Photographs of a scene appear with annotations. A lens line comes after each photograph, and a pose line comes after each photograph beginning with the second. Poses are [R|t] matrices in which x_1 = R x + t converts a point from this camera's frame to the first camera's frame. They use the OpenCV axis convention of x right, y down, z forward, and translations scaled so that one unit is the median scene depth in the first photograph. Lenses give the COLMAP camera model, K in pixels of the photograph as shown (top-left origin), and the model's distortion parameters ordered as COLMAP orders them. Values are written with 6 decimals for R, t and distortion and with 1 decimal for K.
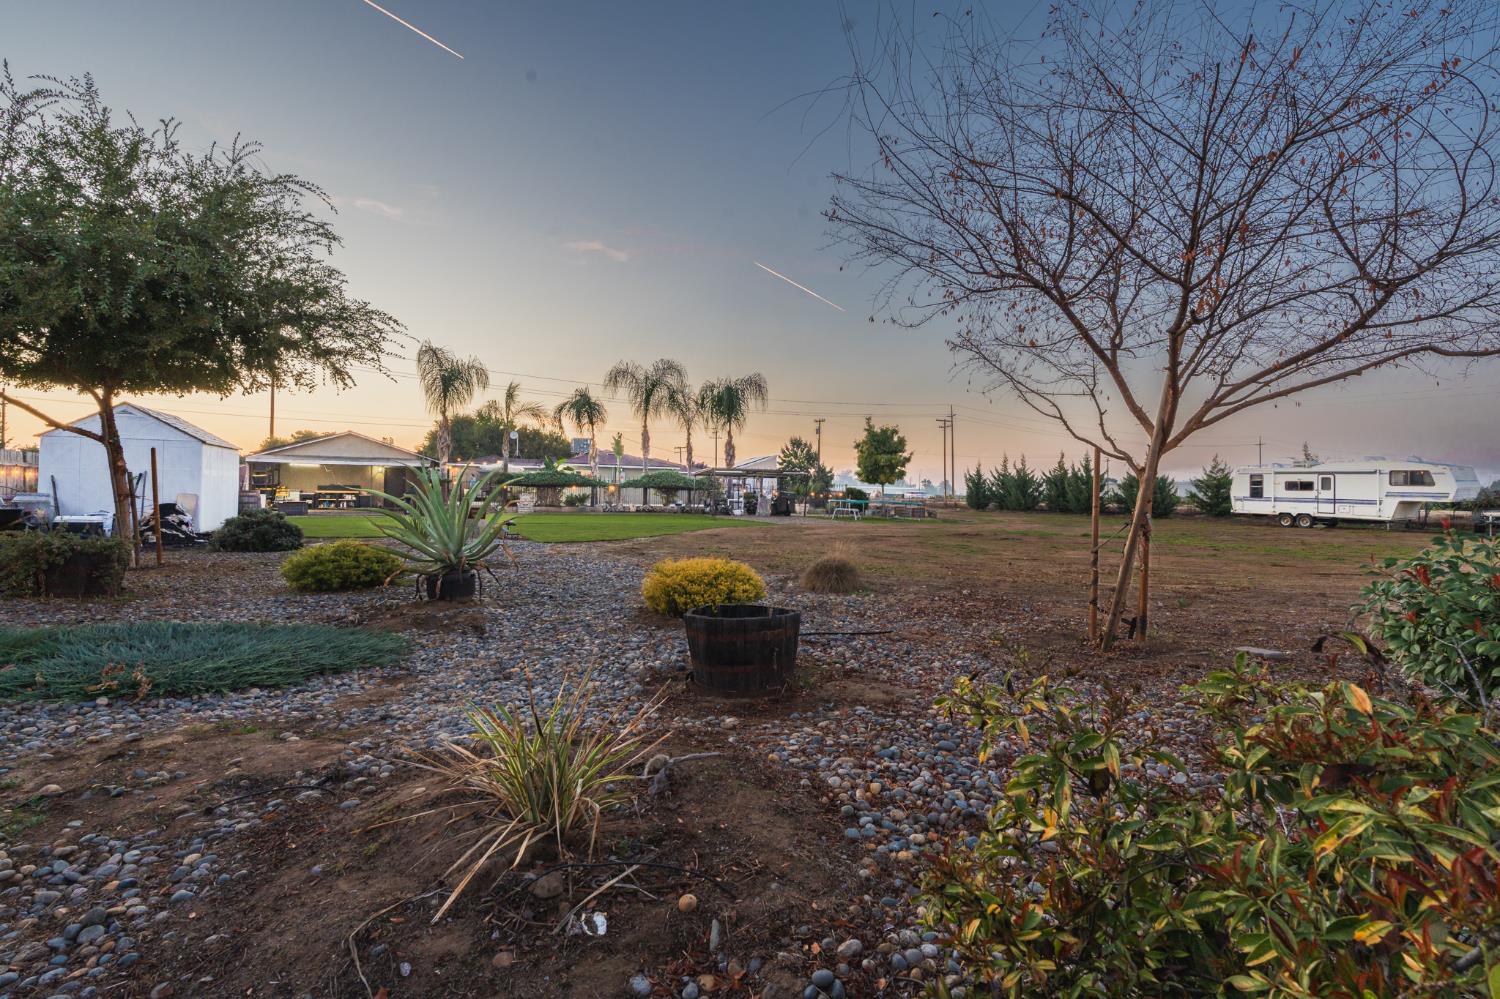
lens RADIAL K [[688.9, 0, 750.0], [0, 688.9, 499.5], [0, 0, 1]] dist [-0.004651, -0.000348]
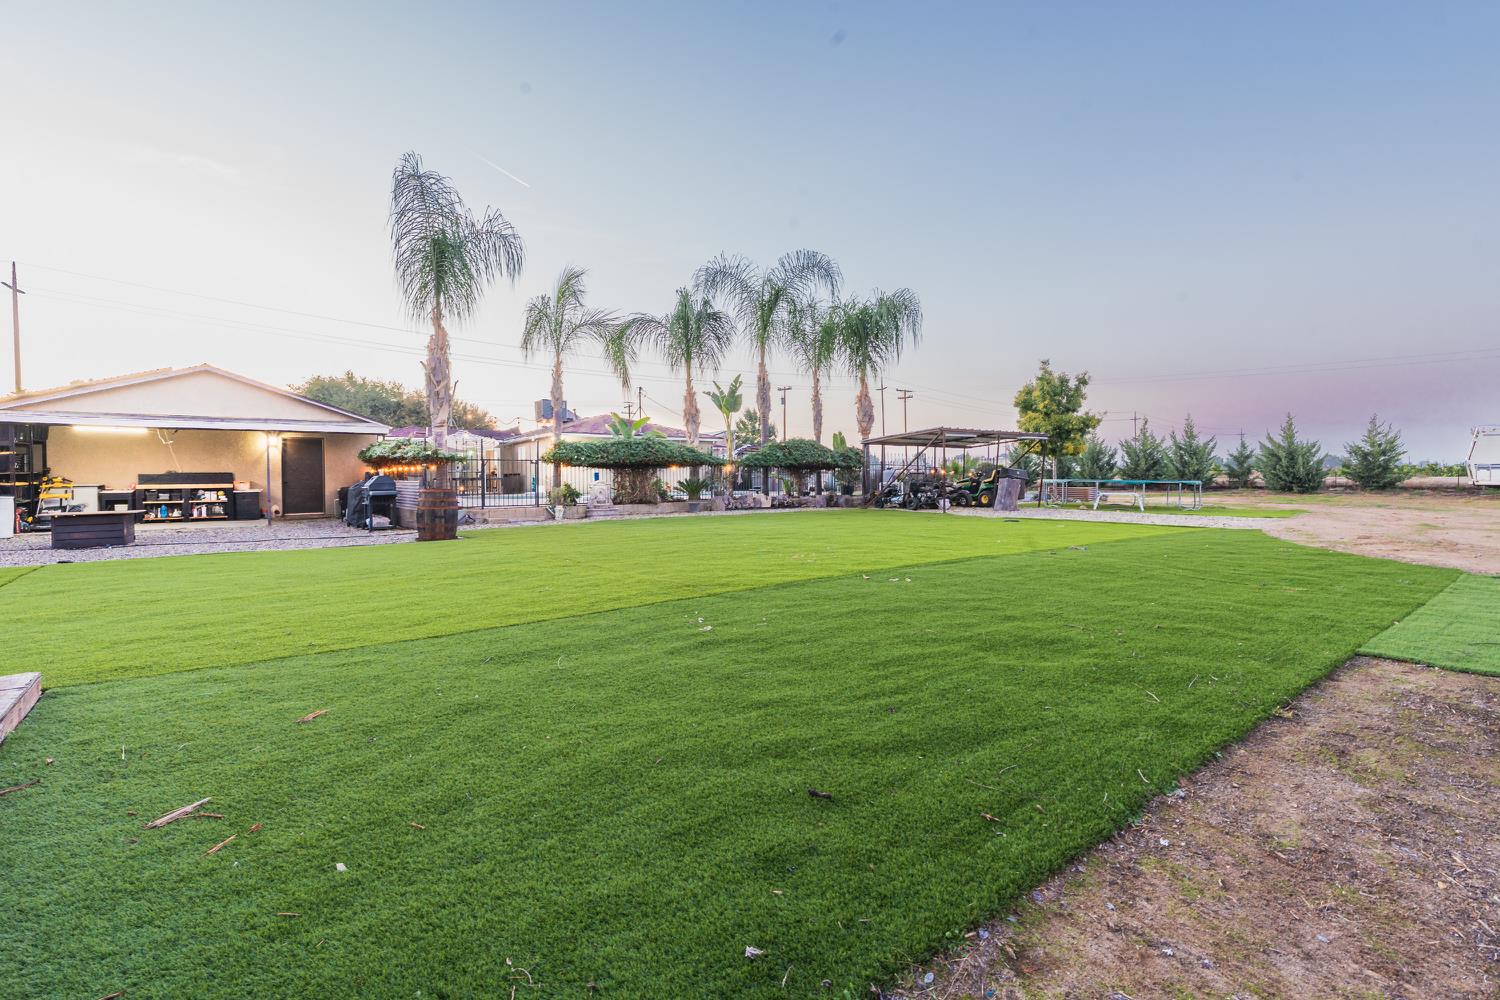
lens RADIAL K [[679.0, 0, 756.5], [0, 679.0, 492.7], [0, 0, 1]] dist [-0.001089, -0.000088]
pose [[0.980706, -0.024897, 0.193895, -0.282729], [0.019042, 0.999306, 0.032001, -0.014216], [-0.194558, -0.027692, 0.980500, 0.426066]]
